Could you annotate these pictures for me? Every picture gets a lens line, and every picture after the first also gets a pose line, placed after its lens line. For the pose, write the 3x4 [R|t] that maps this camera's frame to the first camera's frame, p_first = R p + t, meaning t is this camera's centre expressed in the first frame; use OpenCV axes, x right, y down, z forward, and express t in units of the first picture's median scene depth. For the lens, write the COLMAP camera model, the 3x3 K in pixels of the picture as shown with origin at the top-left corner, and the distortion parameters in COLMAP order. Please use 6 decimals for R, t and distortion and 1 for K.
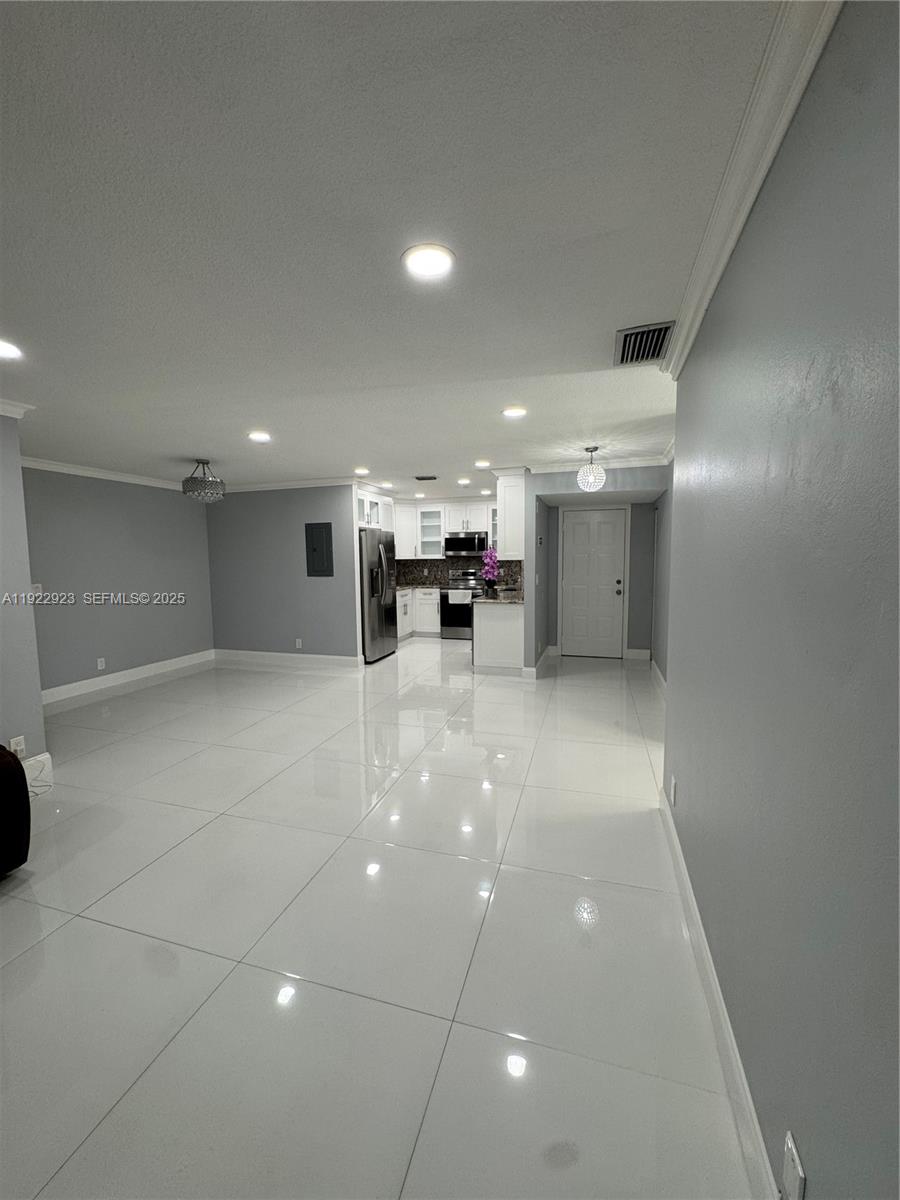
lens RADIAL K [[479.6, 0, 448.6], [0, 479.6, 598.8], [0, 0, 1]] dist [-0.005937, 0.000011]
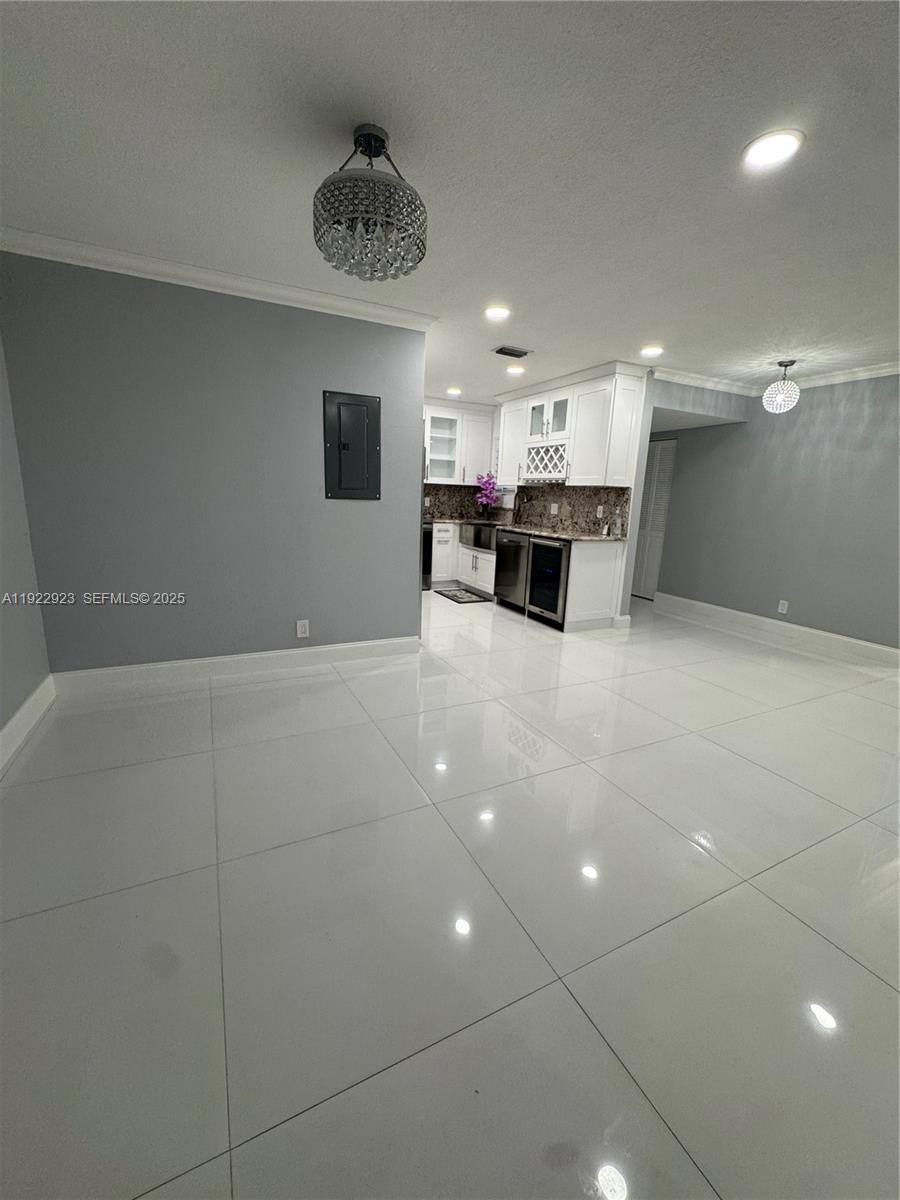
lens RADIAL K [[479.6, 0, 448.6], [0, 479.6, 598.8], [0, 0, 1]] dist [-0.005937, 0.000011]
pose [[0.727132, -0.108205, 0.677916, -0.631248], [0.016841, 0.990014, 0.139957, -0.011660], [-0.686291, -0.090350, 0.721694, 0.596497]]
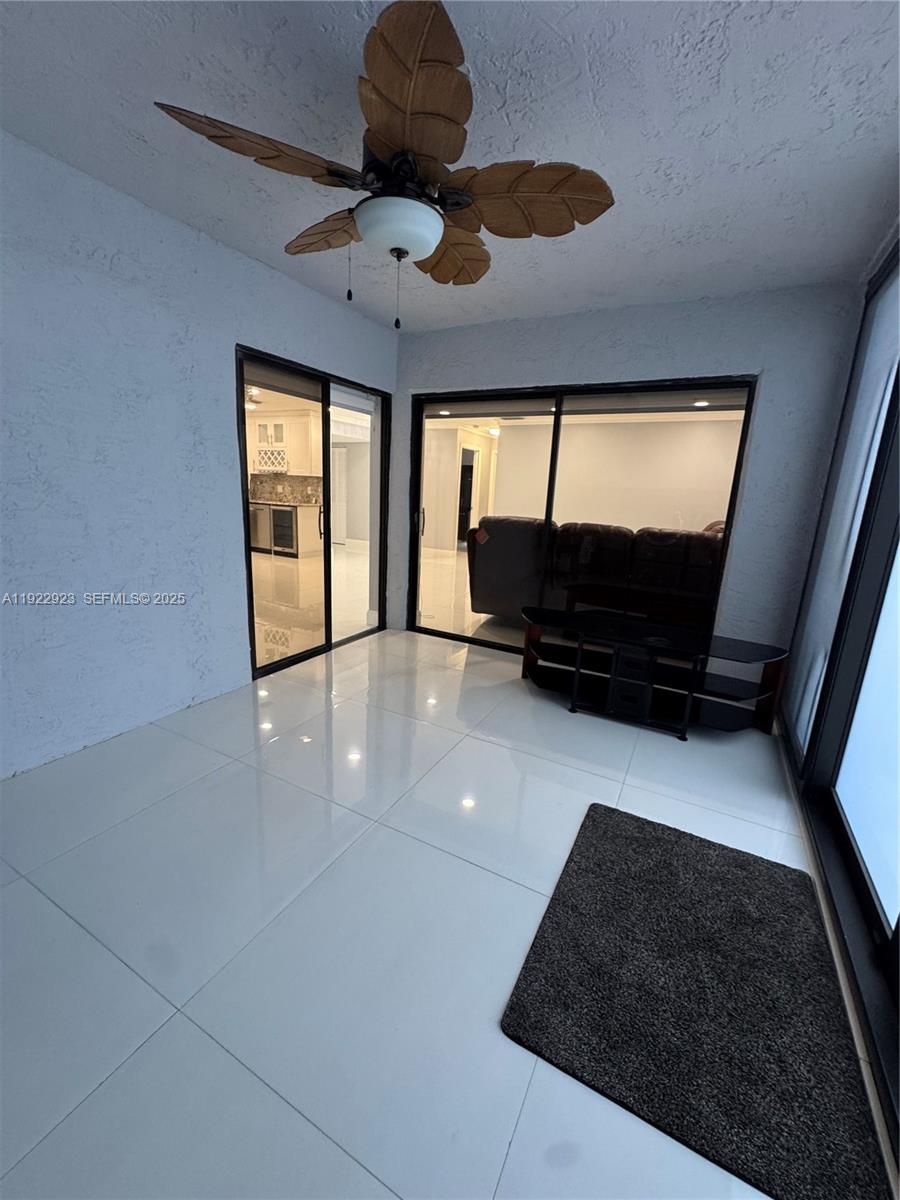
lens RADIAL K [[479.6, 0, 448.6], [0, 479.6, 598.8], [0, 0, 1]] dist [-0.005937, 0.000011]
pose [[0.200716, -0.202191, 0.958557, -1.247941], [0.039865, 0.979345, 0.198229, 0.010871], [-0.978838, -0.001575, 0.204630, 0.311943]]
